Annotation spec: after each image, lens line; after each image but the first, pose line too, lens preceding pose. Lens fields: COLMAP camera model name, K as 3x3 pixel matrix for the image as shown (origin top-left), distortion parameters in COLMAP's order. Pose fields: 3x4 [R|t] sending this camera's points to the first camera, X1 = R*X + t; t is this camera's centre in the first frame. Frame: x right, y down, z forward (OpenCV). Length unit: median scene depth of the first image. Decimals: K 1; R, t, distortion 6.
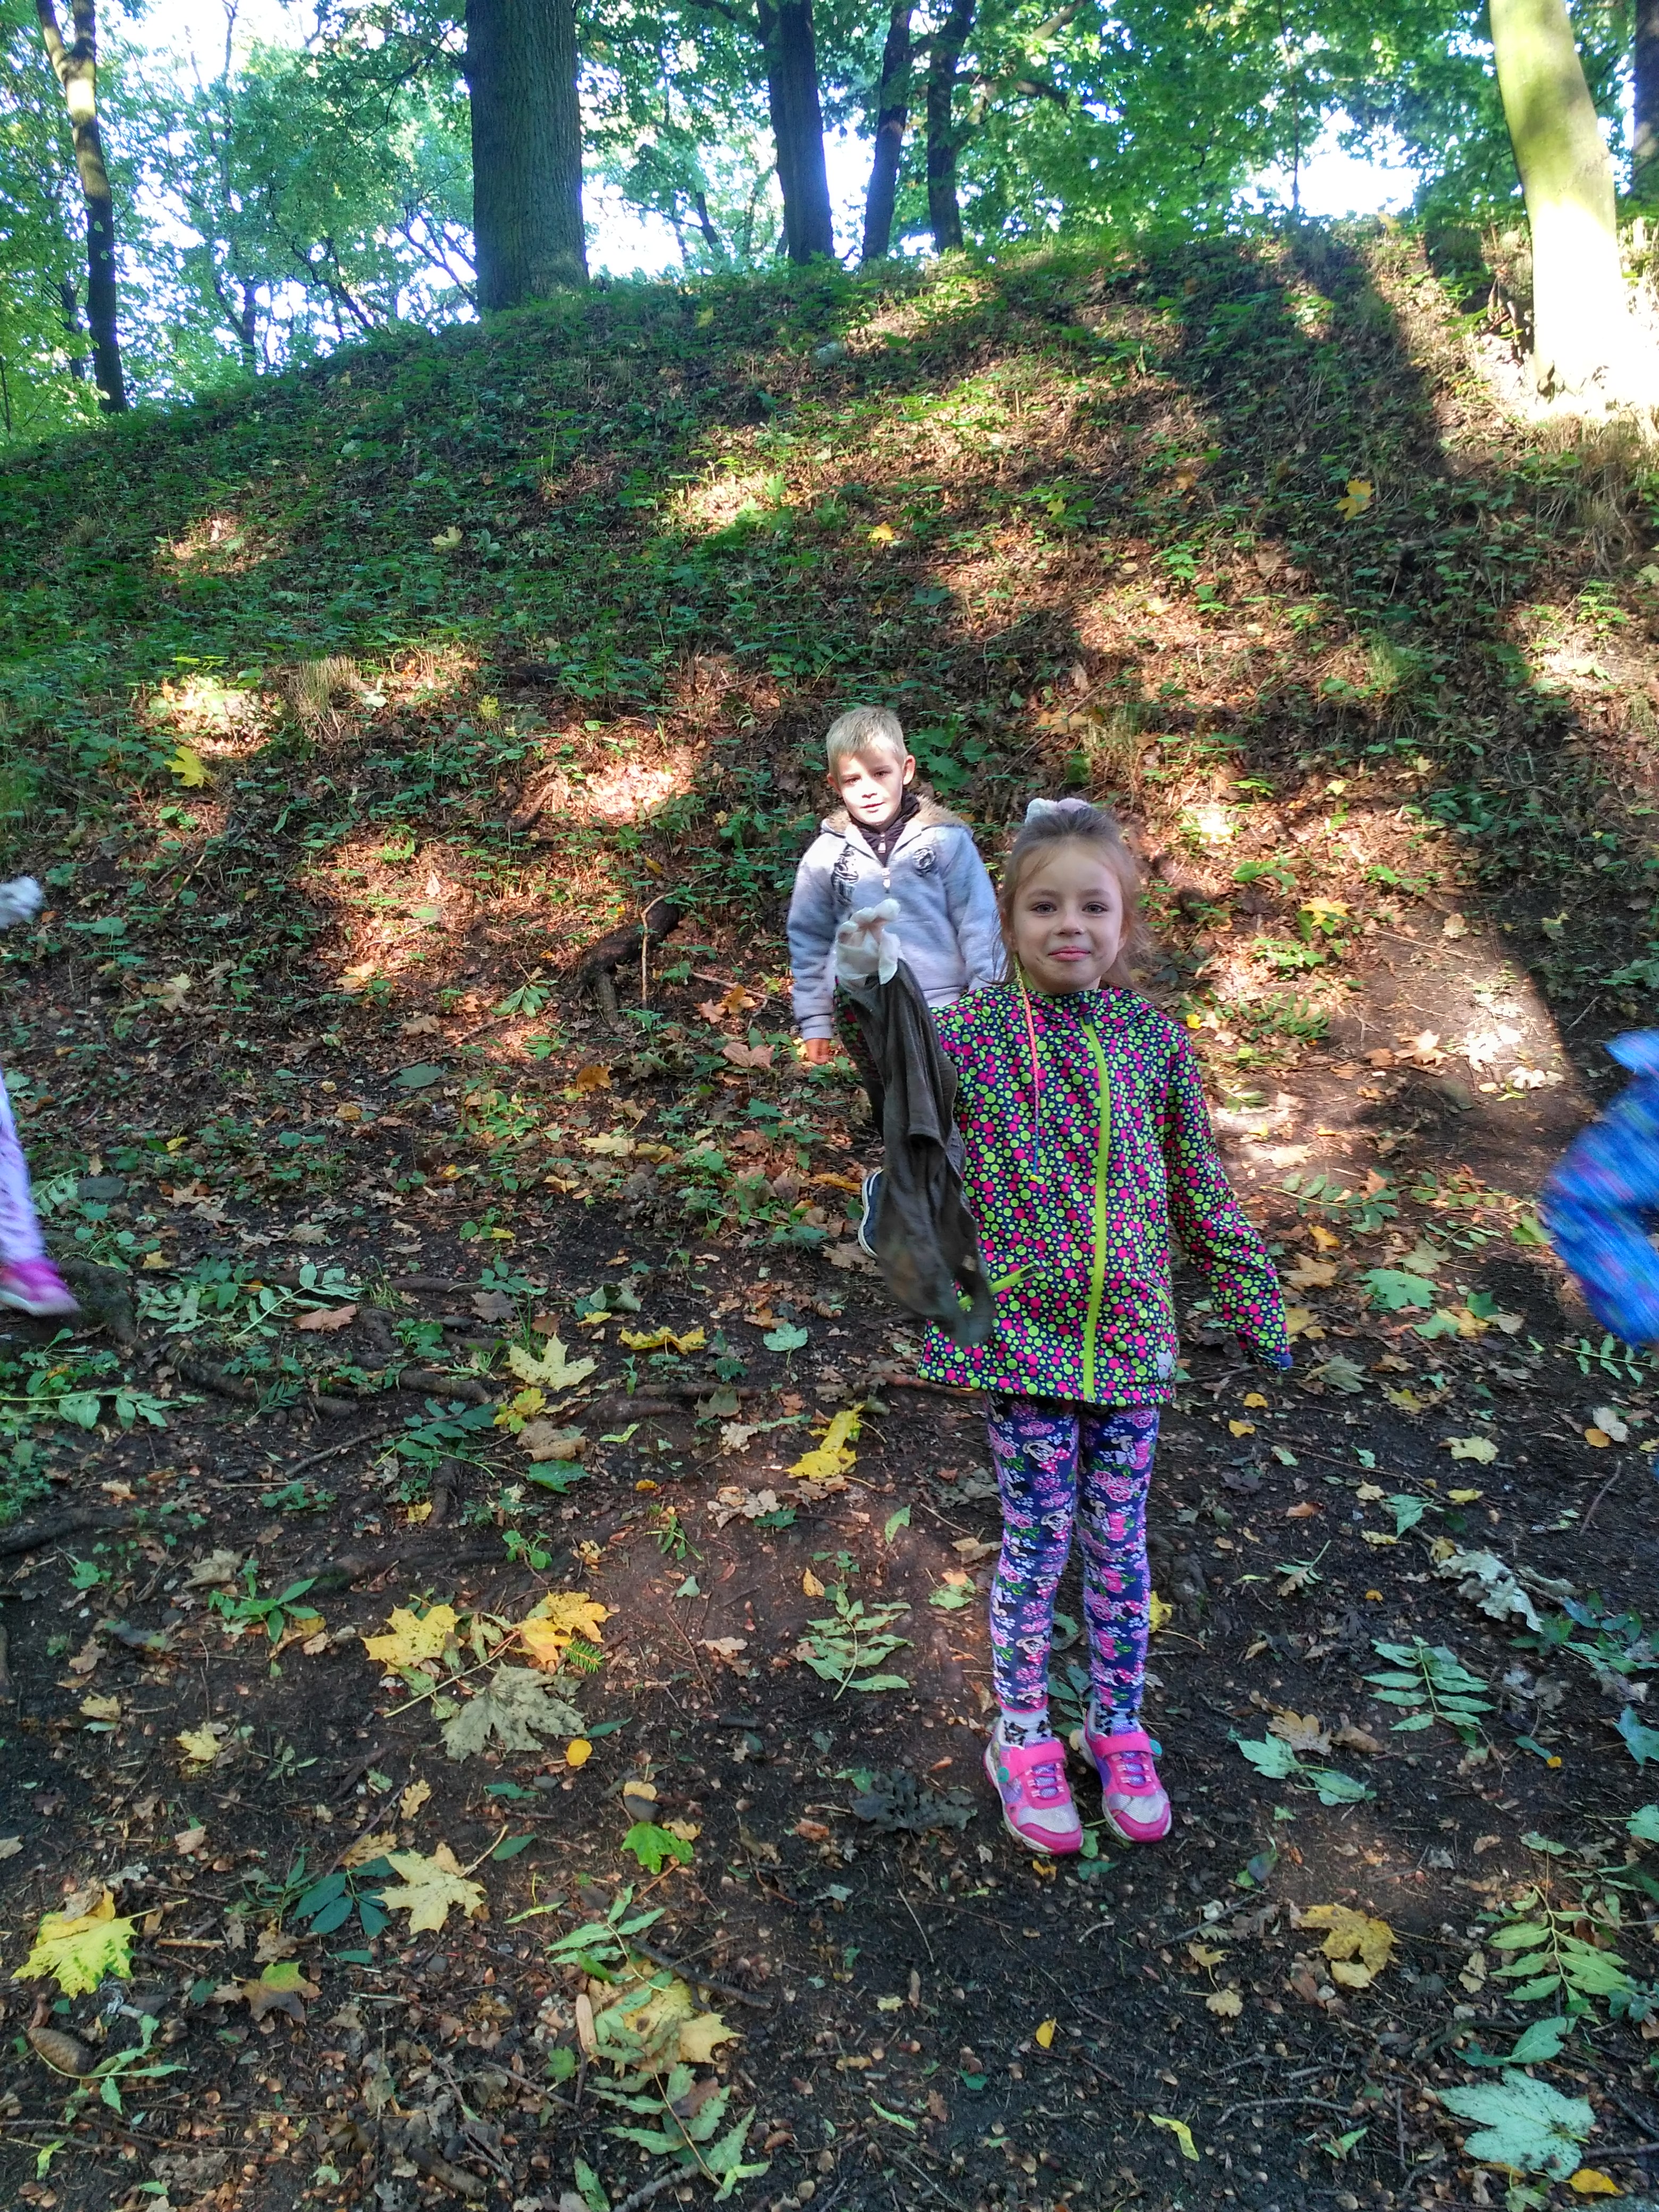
lens RADIAL K [[2068.9, 0, 829.5], [0, 2068.9, 1106.0], [0, 0, 1]] dist [0.140659, -0.280005]
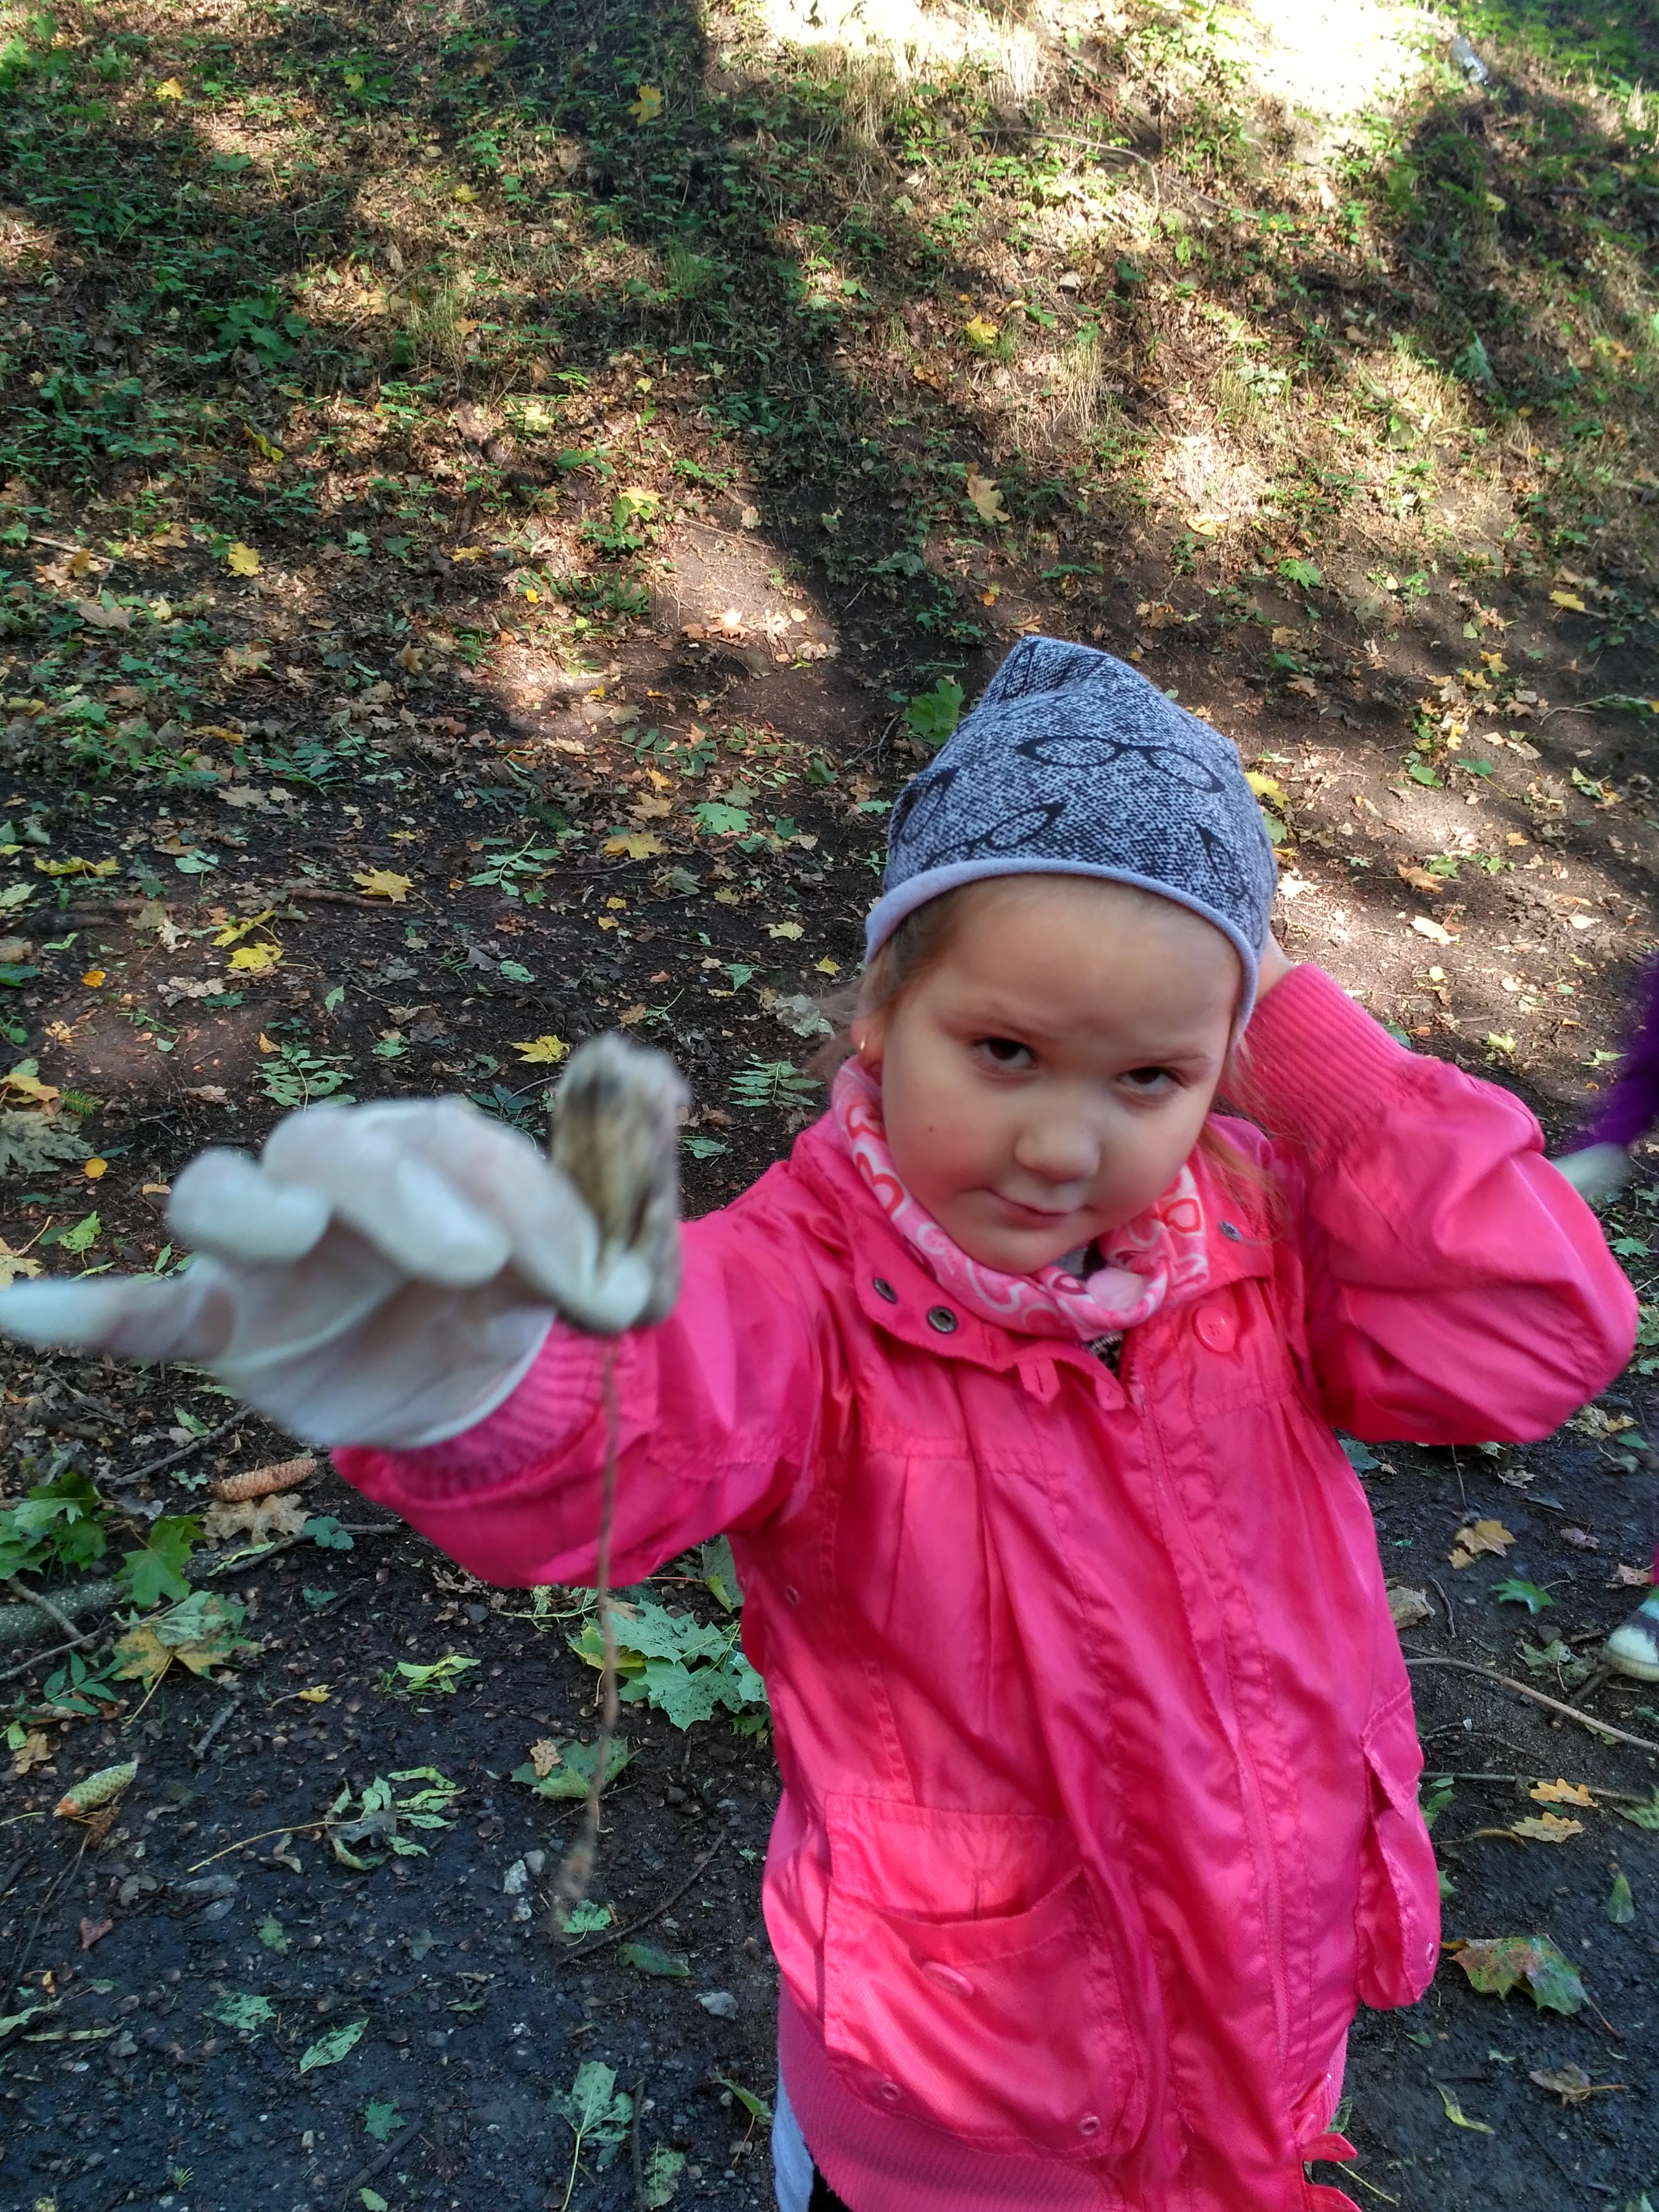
lens RADIAL K [[2068.9, 0, 829.5], [0, 2068.9, 1106.0], [0, 0, 1]] dist [0.140659, -0.280005]
pose [[0.939798, -0.059483, 0.336514, -0.064297], [0.000737, 0.985085, 0.172069, 0.034124], [-0.341730, -0.161463, 0.925824, -0.126267]]
